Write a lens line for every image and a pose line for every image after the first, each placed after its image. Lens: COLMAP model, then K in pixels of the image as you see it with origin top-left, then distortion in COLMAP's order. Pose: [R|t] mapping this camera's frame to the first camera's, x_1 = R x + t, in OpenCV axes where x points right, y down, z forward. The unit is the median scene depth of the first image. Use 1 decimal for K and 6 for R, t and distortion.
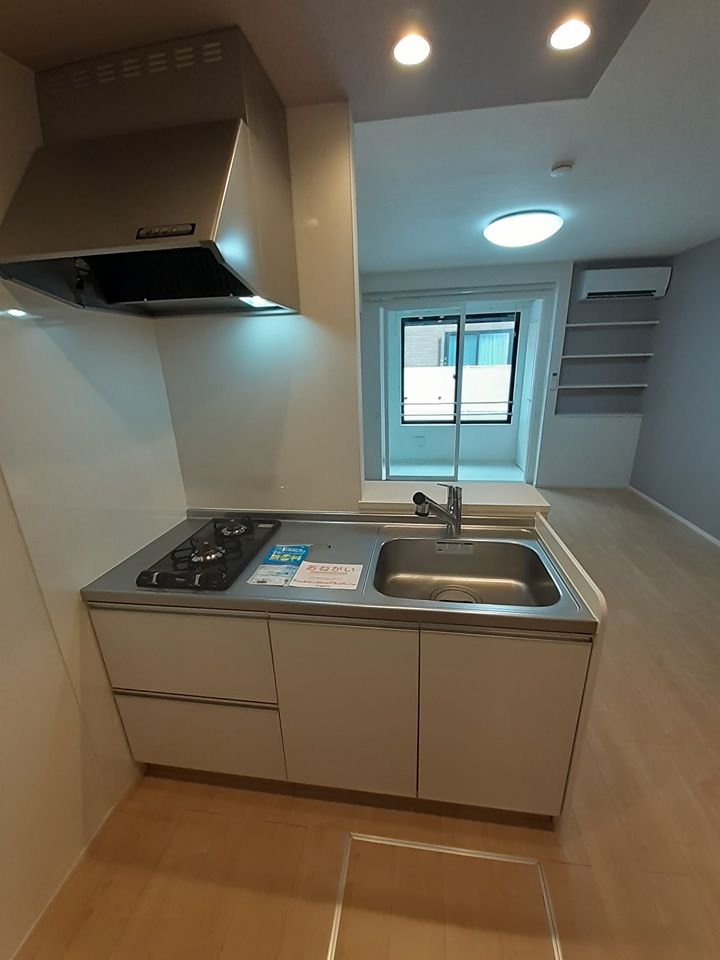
lens RADIAL K [[382.9, 0, 361.7], [0, 382.9, 483.3], [0, 0, 1]] dist [-0.000491, -0.000980]
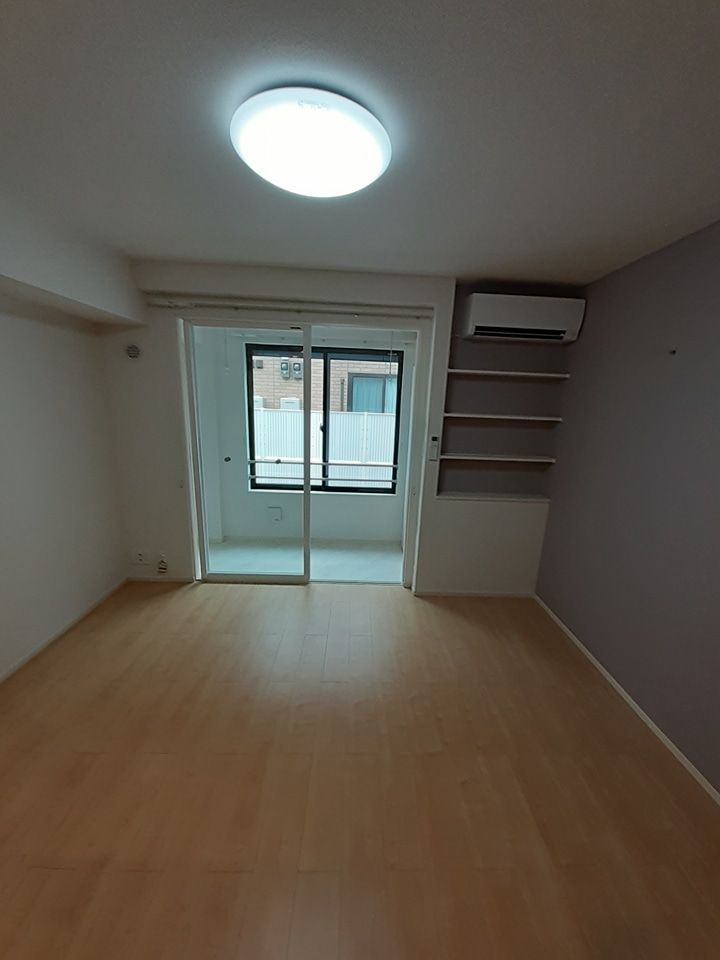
lens RADIAL K [[382.9, 0, 368.7], [0, 382.9, 498.5], [0, 0, 1]] dist [-0.000491, -0.000980]
pose [[0.982444, 0.026575, 0.184657, 0.248971], [-0.015899, 0.998128, -0.059059, -0.128149], [-0.185881, 0.055086, 0.981027, 0.333722]]
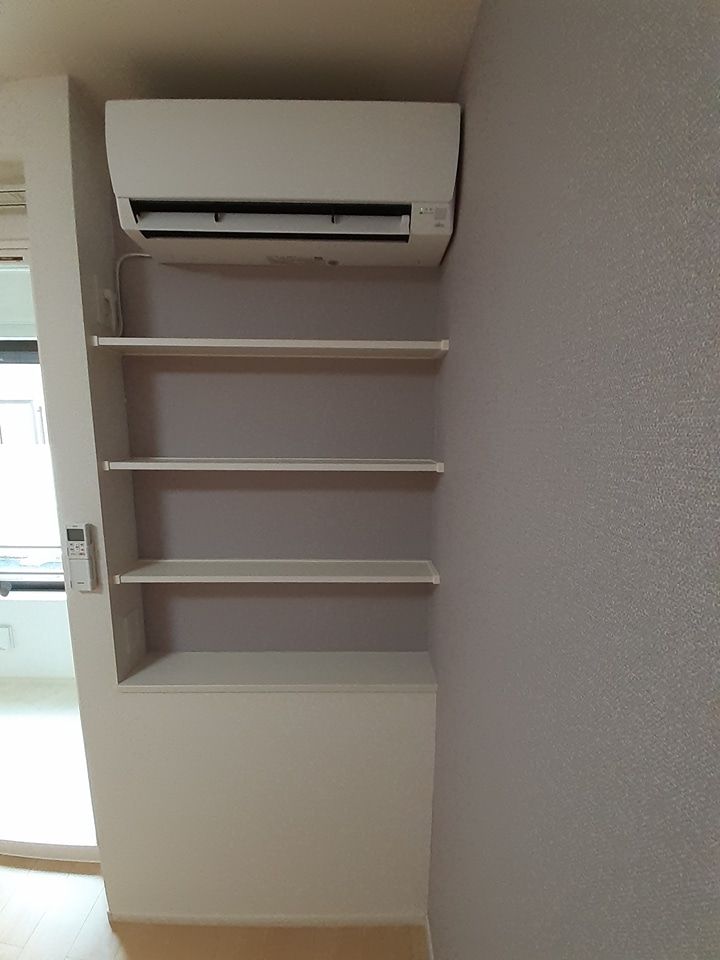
lens RADIAL K [[382.9, 0, 358.6], [0, 382.9, 481.8], [0, 0, 1]] dist [-0.000491, -0.000980]
pose [[0.984291, 0.025442, 0.174709, 0.599890], [0.007942, 0.982180, -0.187777, -0.255397], [-0.176373, 0.186215, 0.966549, 0.693597]]
